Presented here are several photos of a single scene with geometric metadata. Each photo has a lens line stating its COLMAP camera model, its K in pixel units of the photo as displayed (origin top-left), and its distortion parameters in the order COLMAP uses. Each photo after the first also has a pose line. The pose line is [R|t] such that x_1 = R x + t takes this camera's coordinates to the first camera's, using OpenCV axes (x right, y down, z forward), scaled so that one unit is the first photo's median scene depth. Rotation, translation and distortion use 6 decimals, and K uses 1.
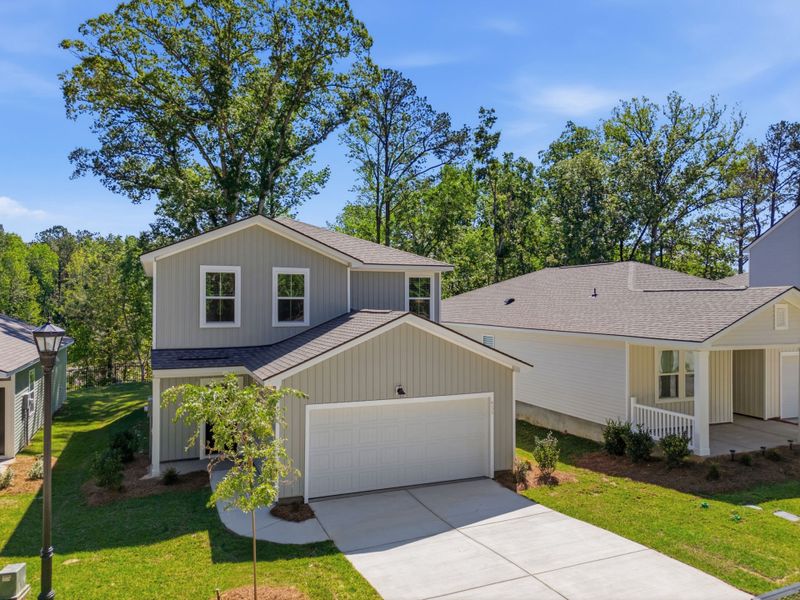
lens RADIAL K [[592.1, 0, 387.5], [0, 592.1, 300.7], [0, 0, 1]] dist [0.067497, -0.067604]
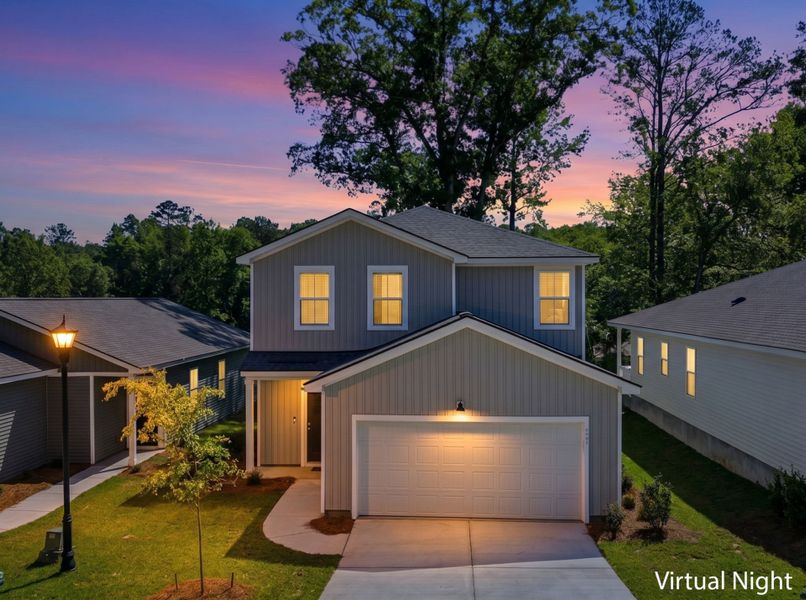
lens RADIAL K [[744.1, 0, 381.8], [0, 744.1, 300.4], [0, 0, 1]] dist [0.061764, -0.008464]
pose [[0.895966, -0.000735, -0.444123, 0.330715], [0.000697, 1.000000, -0.000249, -0.002539], [0.444123, -0.000086, 0.895966, -0.024724]]
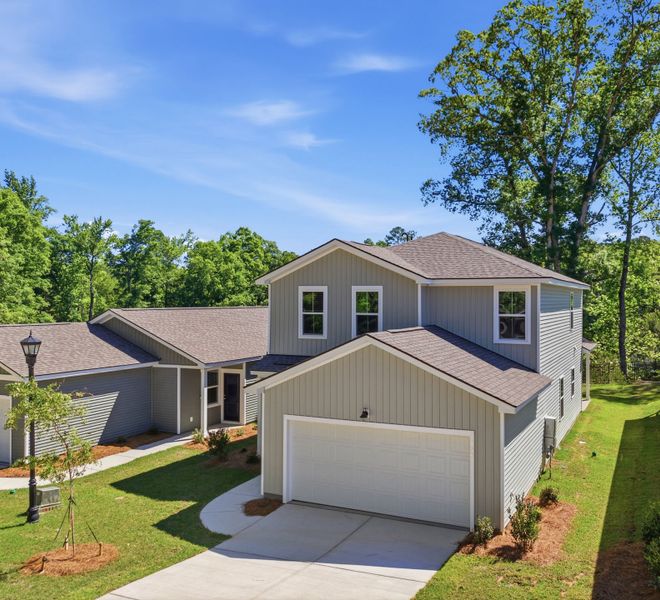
lens RADIAL K [[580.5, 0, 387.1], [0, 580.5, 301.6], [0, 0, 1]] dist [0.078020, -0.086159]
pose [[0.709853, 0.002026, -0.704347, 0.594840], [-0.001042, 0.999998, 0.001827, -0.028657], [0.704349, -0.000563, 0.709854, 0.281199]]
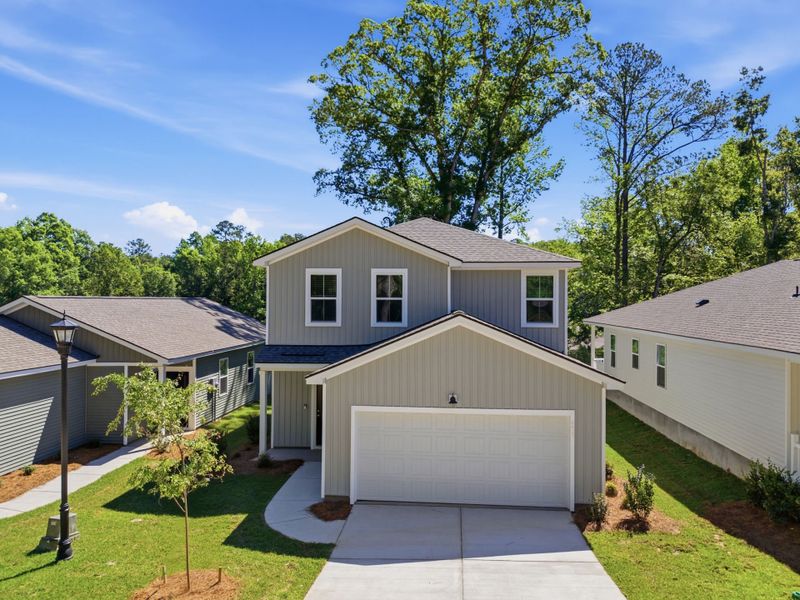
lens RADIAL K [[592.1, 0, 387.5], [0, 592.1, 300.7], [0, 0, 1]] dist [0.067497, -0.067604]
pose [[0.889776, 0.002200, -0.456391, 0.288921], [-0.002827, 0.999996, -0.000690, -0.000482], [0.456388, 0.001904, 0.889779, 0.107841]]
